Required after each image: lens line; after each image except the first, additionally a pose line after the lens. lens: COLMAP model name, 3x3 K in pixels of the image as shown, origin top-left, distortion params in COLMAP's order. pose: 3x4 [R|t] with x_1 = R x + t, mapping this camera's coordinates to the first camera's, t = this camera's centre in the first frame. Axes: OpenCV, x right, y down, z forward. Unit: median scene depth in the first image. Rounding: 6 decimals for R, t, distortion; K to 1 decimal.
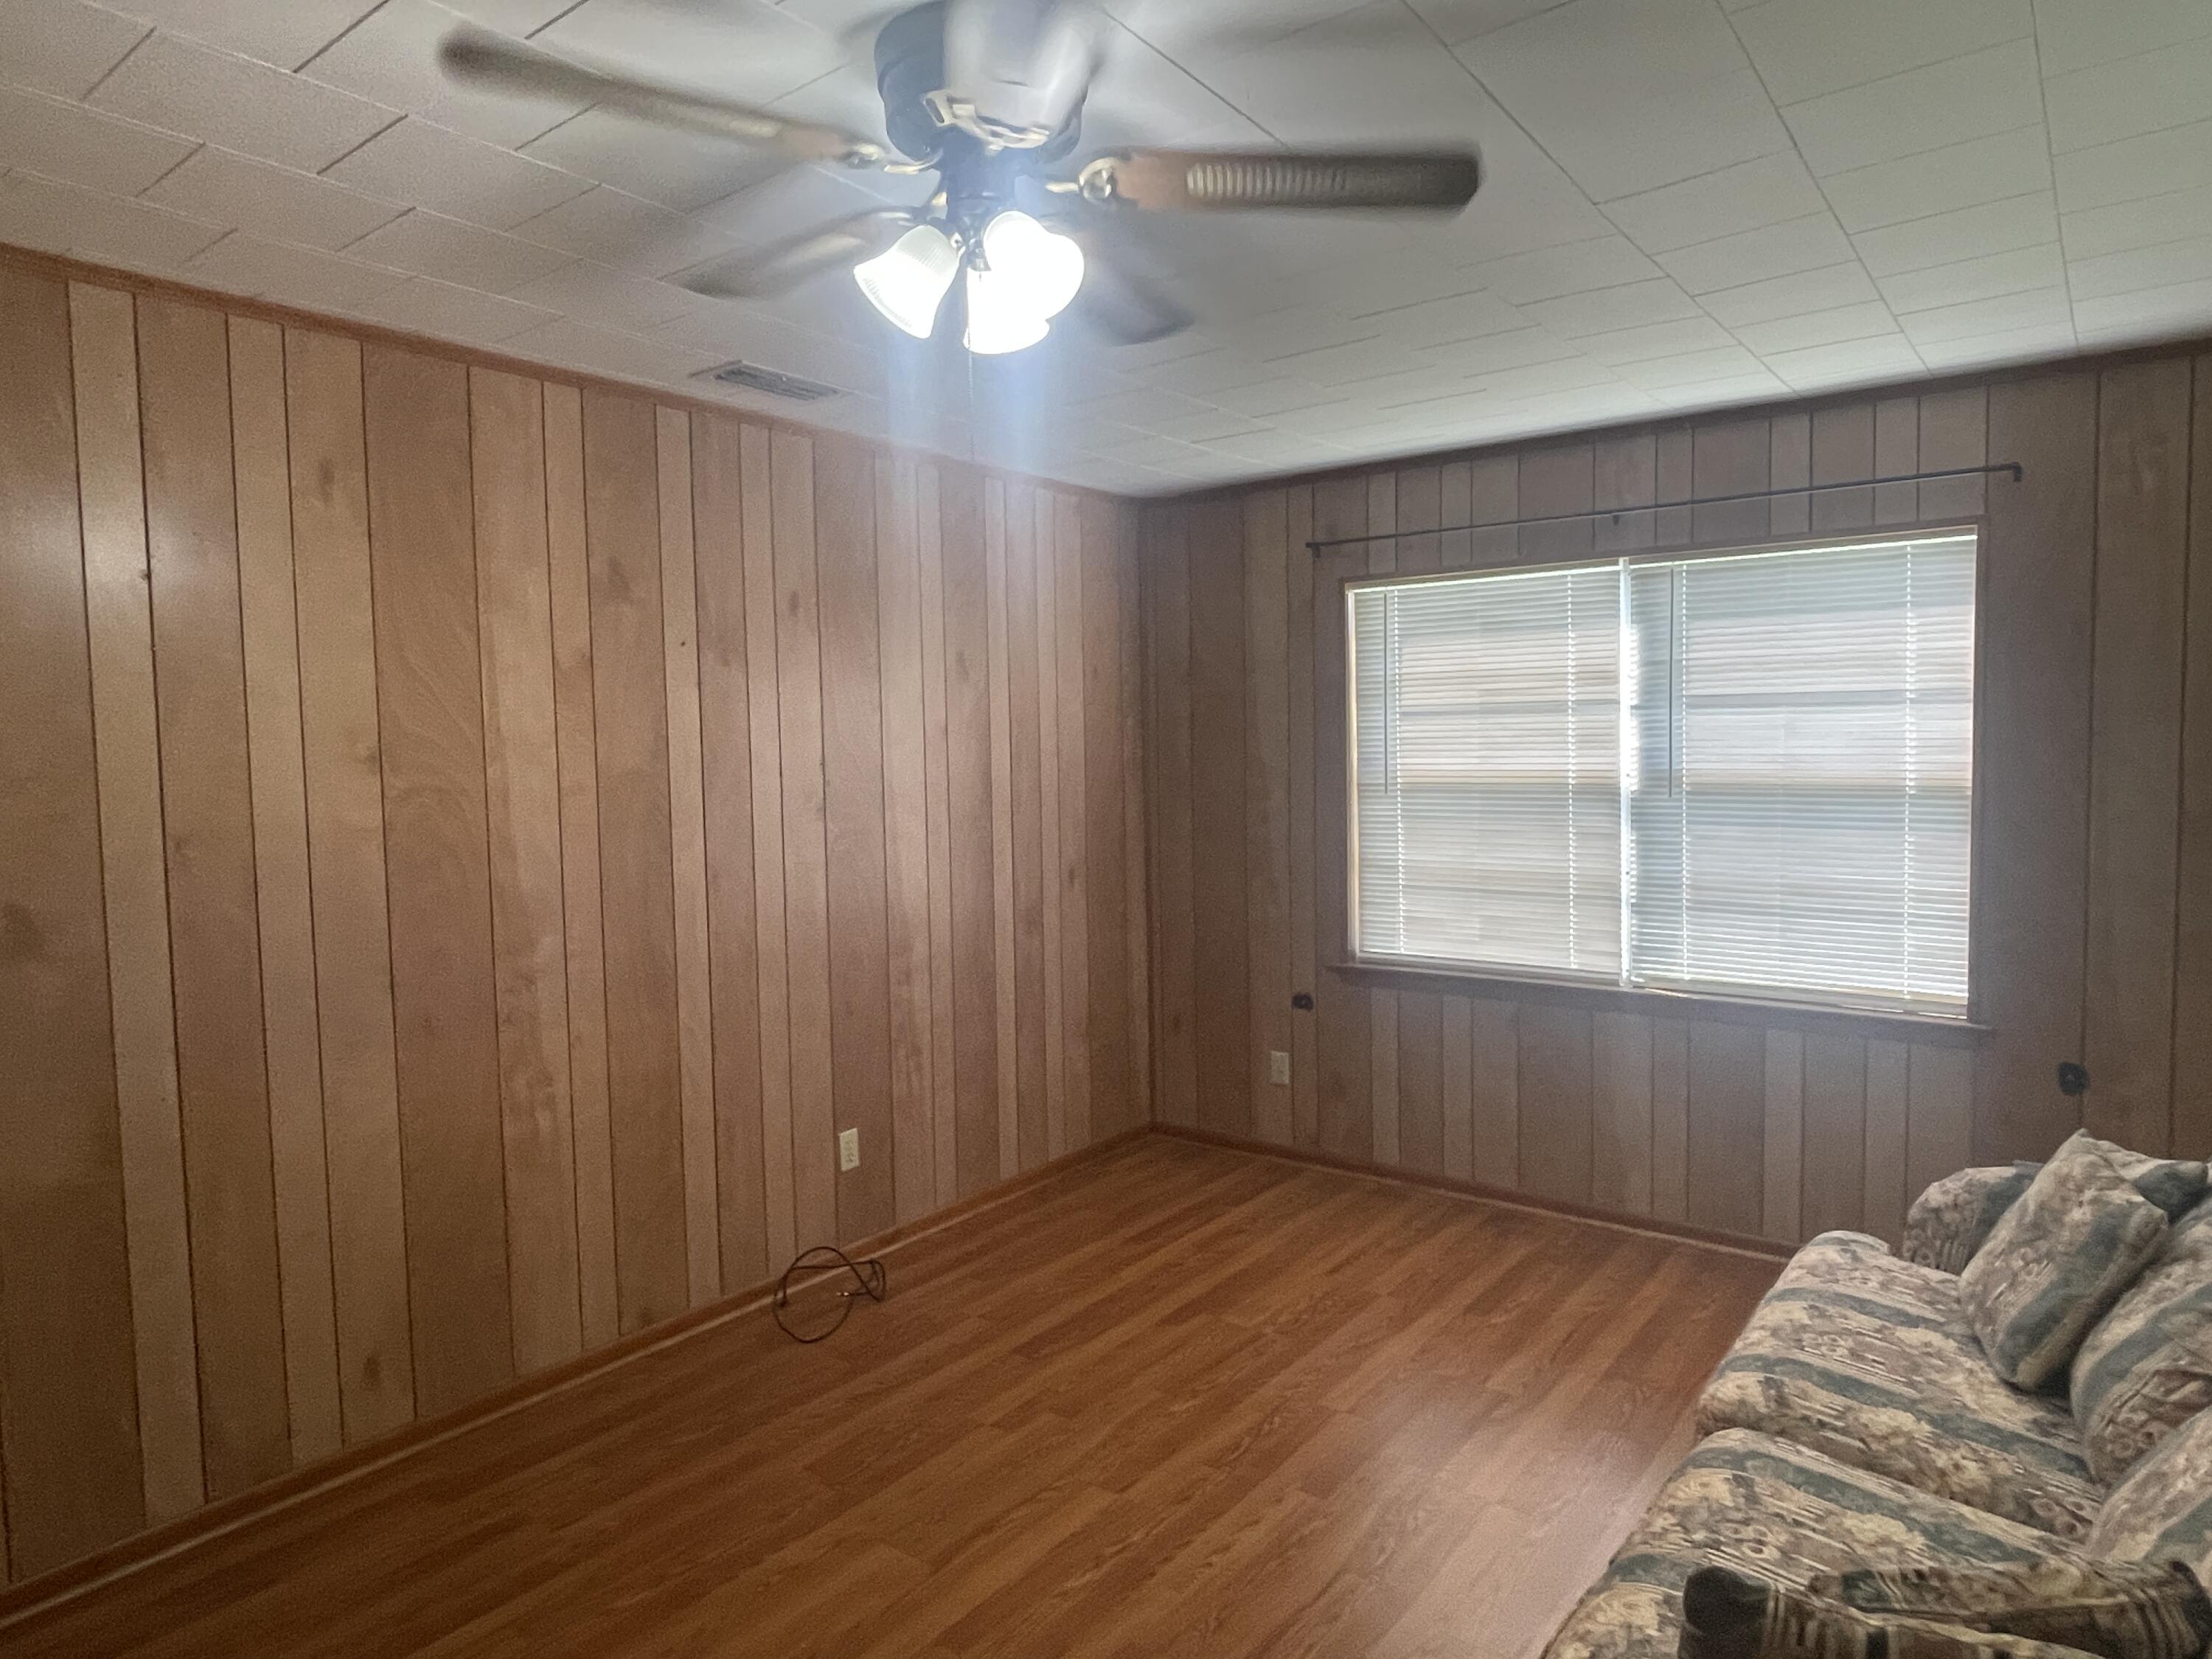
lens RADIAL K [[1317.1, 0, 1113.7], [0, 1317.1, 828.0], [0, 0, 1]] dist [-0.007652, 0.000492]
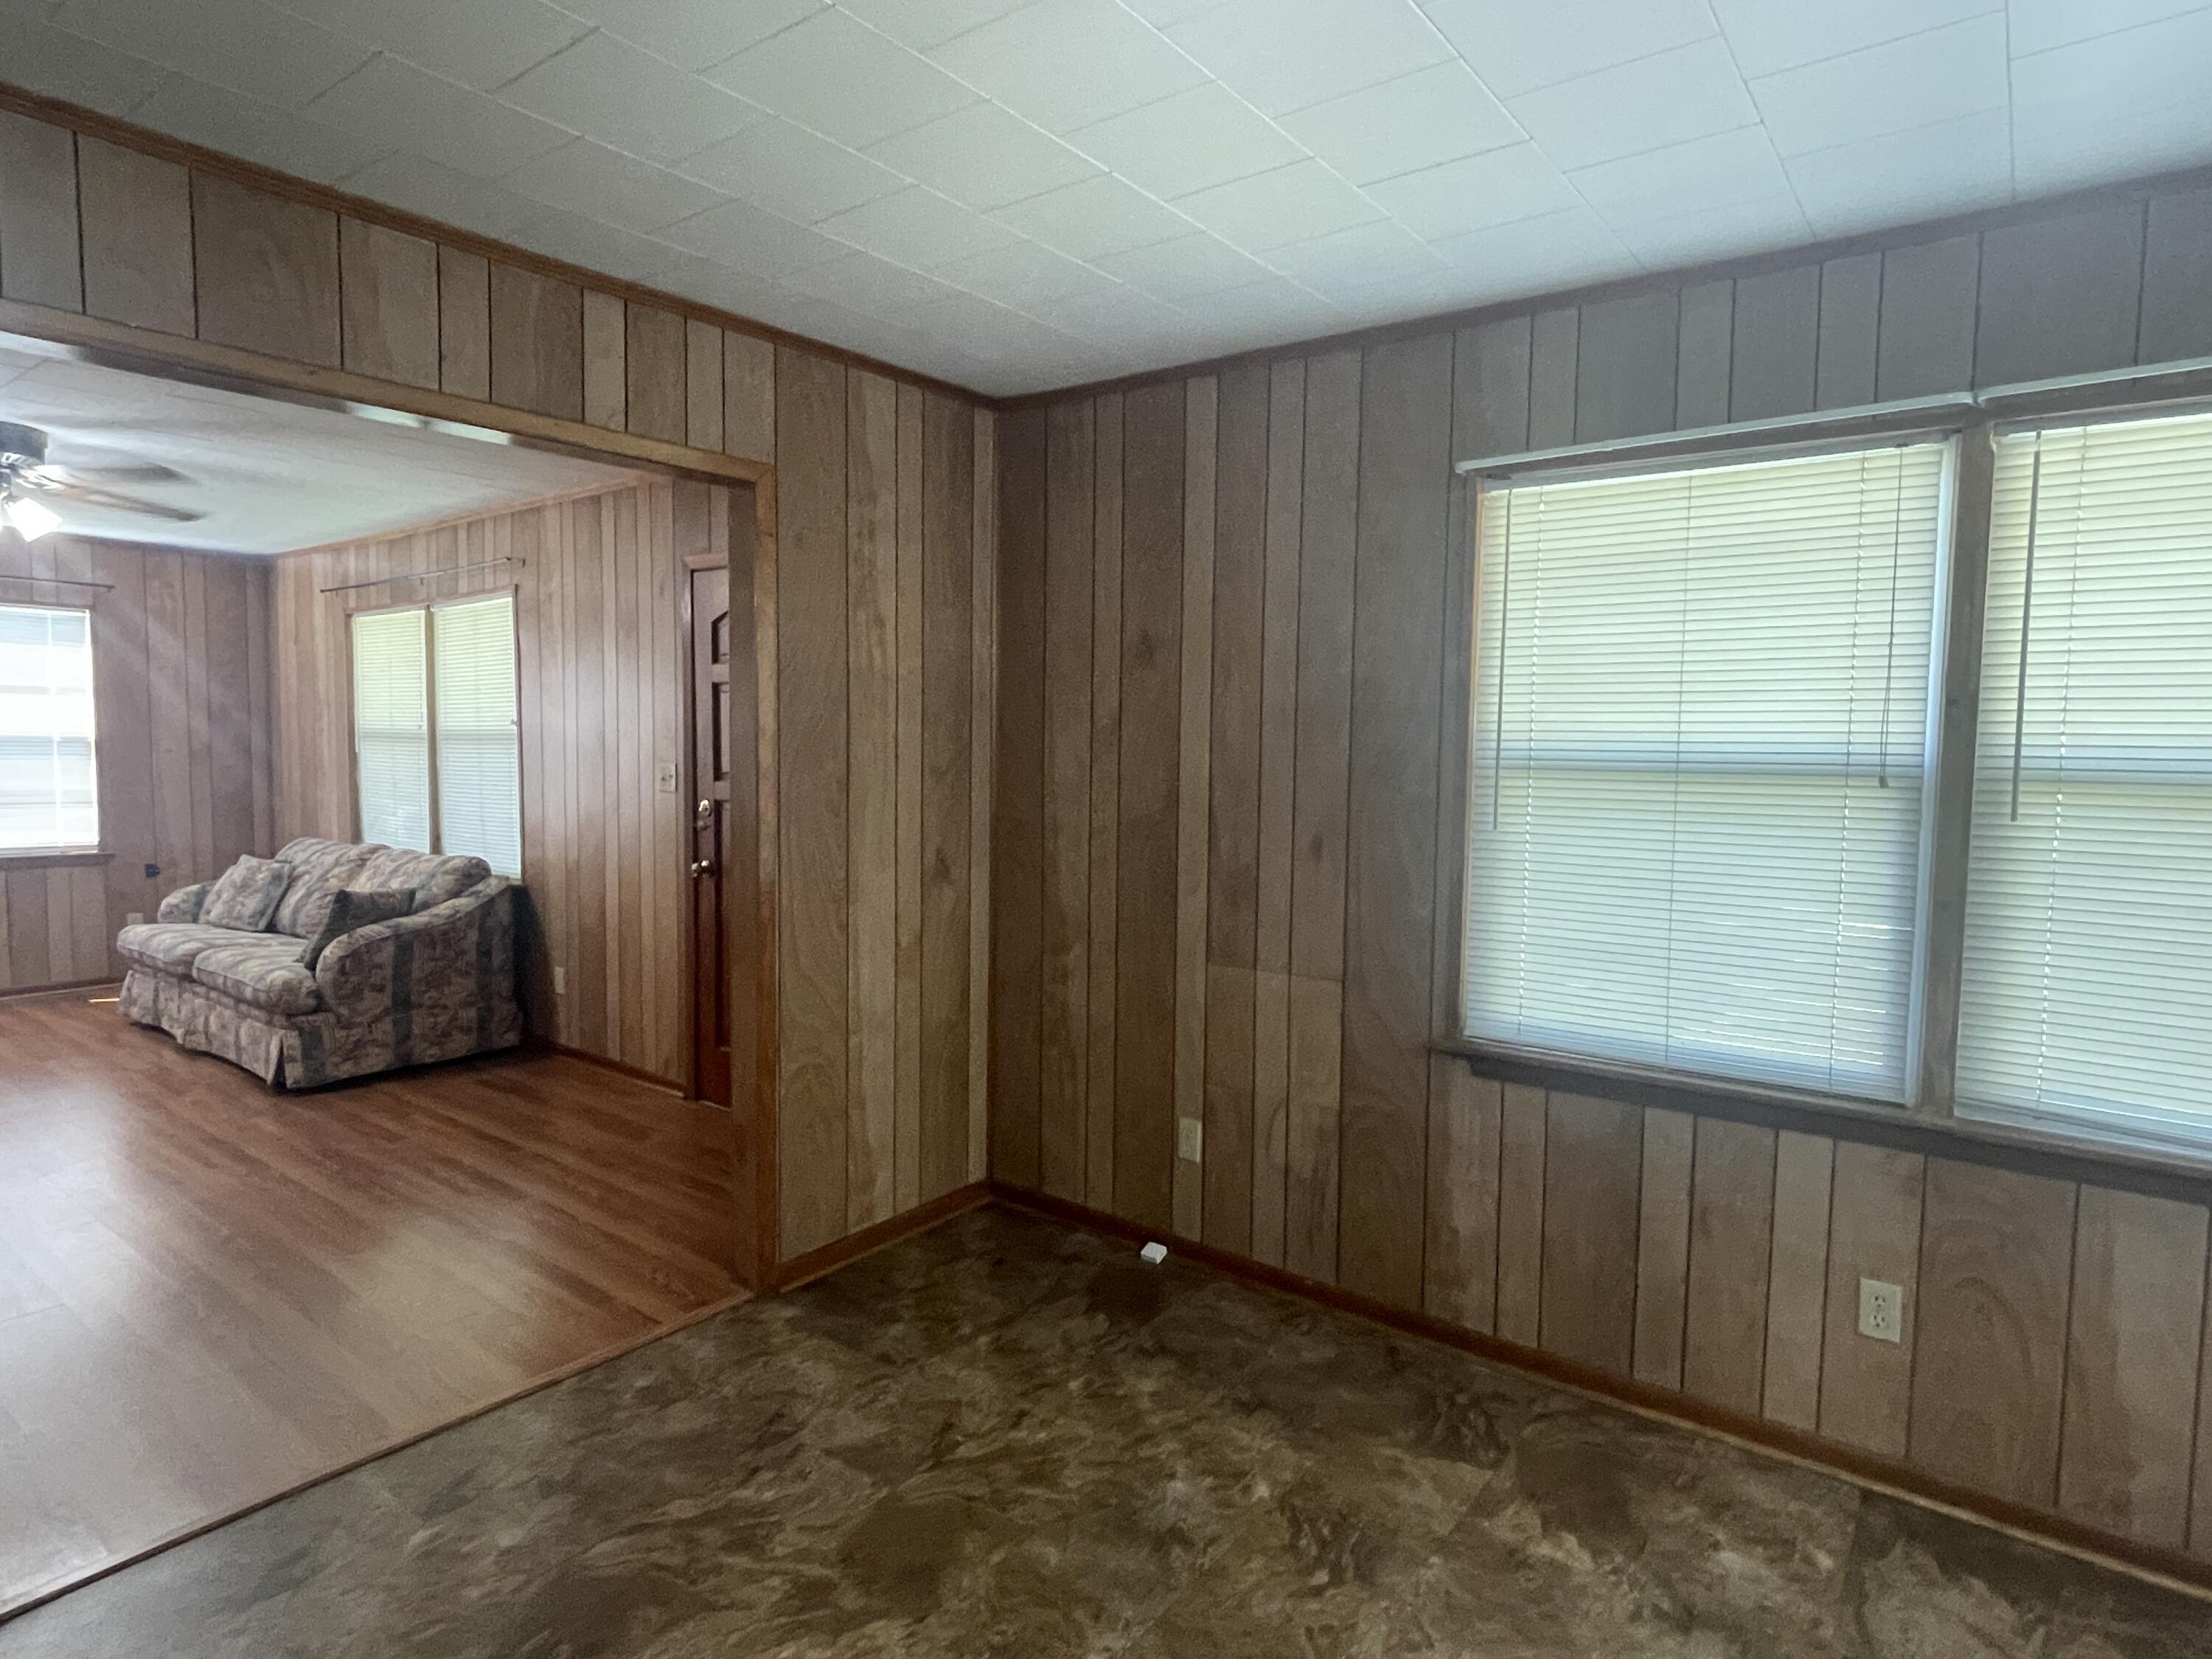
lens RADIAL K [[1235.9, 0, 1072.3], [0, 1235.9, 818.4], [0, 0, 1]] dist [0.008027, -0.008295]
pose [[0.014897, -0.048945, 0.998690, -1.160638], [0.046969, 0.997733, 0.048198, 0.066911], [-0.998785, 0.046190, 0.017163, -0.506428]]
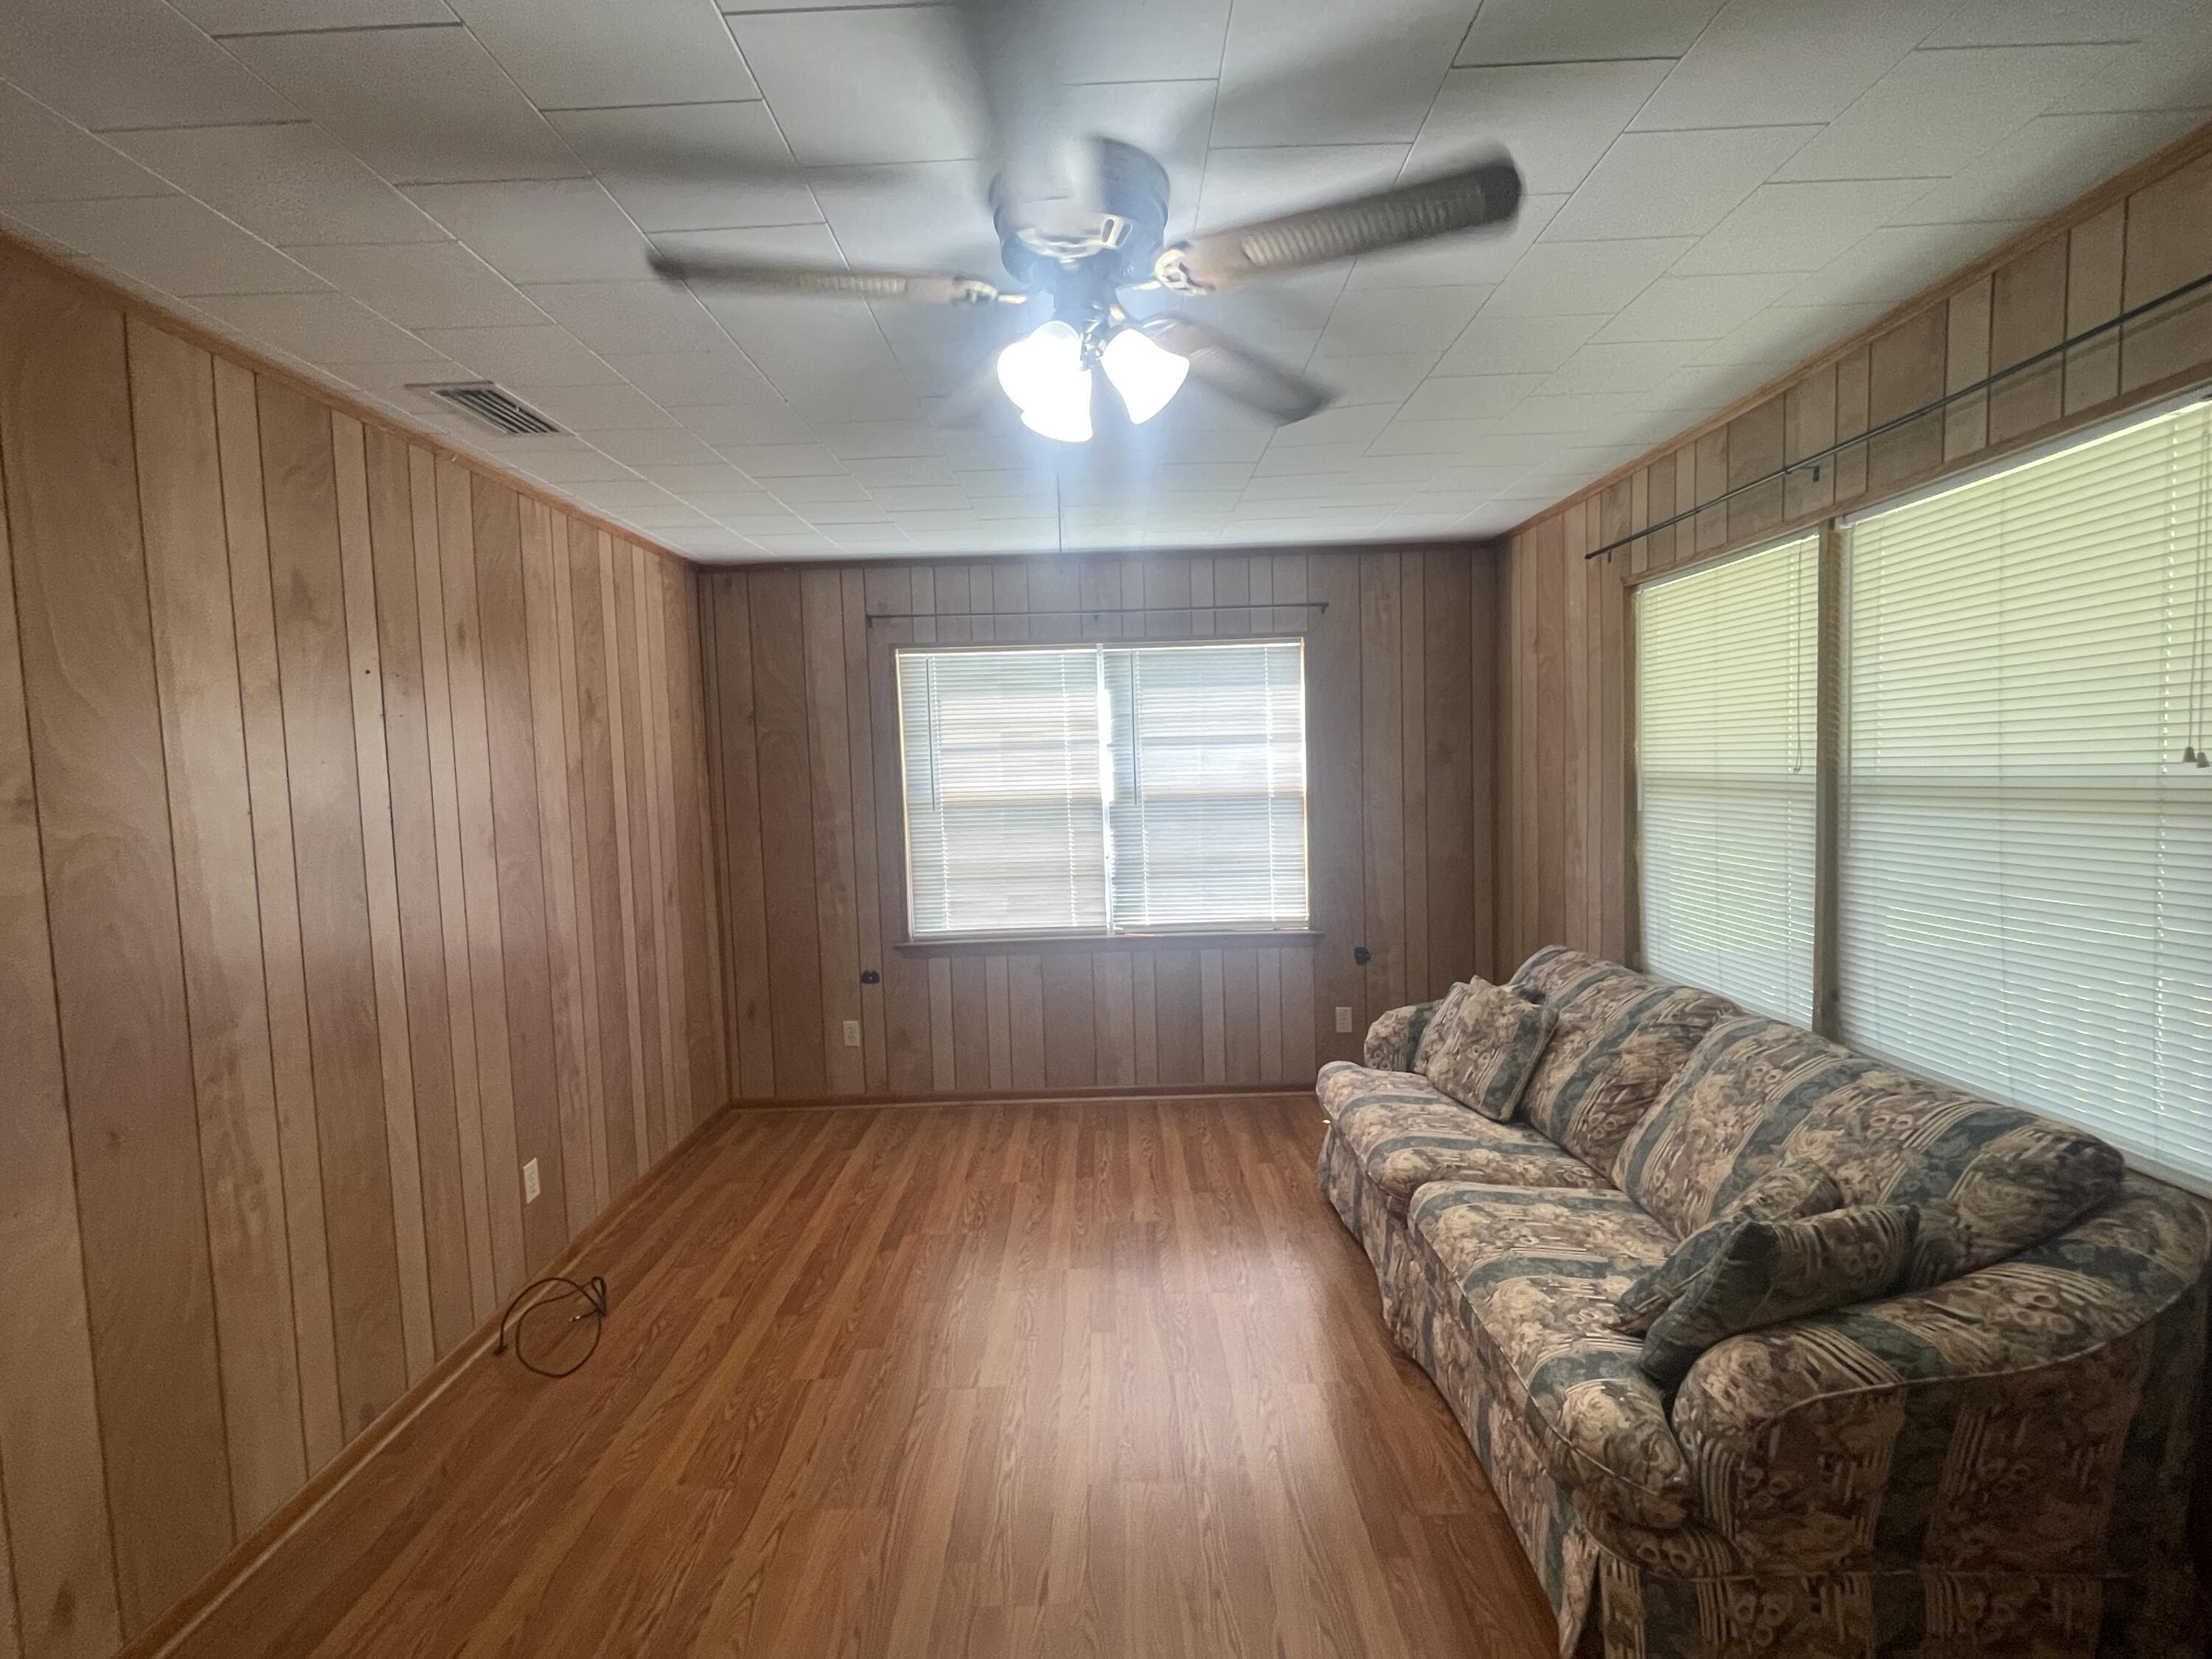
lens RADIAL K [[985.5, 0, 1096.6], [0, 985.5, 824.8], [0, 0, 1]] dist [-0.004579, -0.001351]
pose [[0.801762, -0.045033, 0.595945, -0.297453], [0.054512, 0.998511, 0.002115, -0.005772], [-0.595153, 0.030790, 0.803022, 0.132580]]
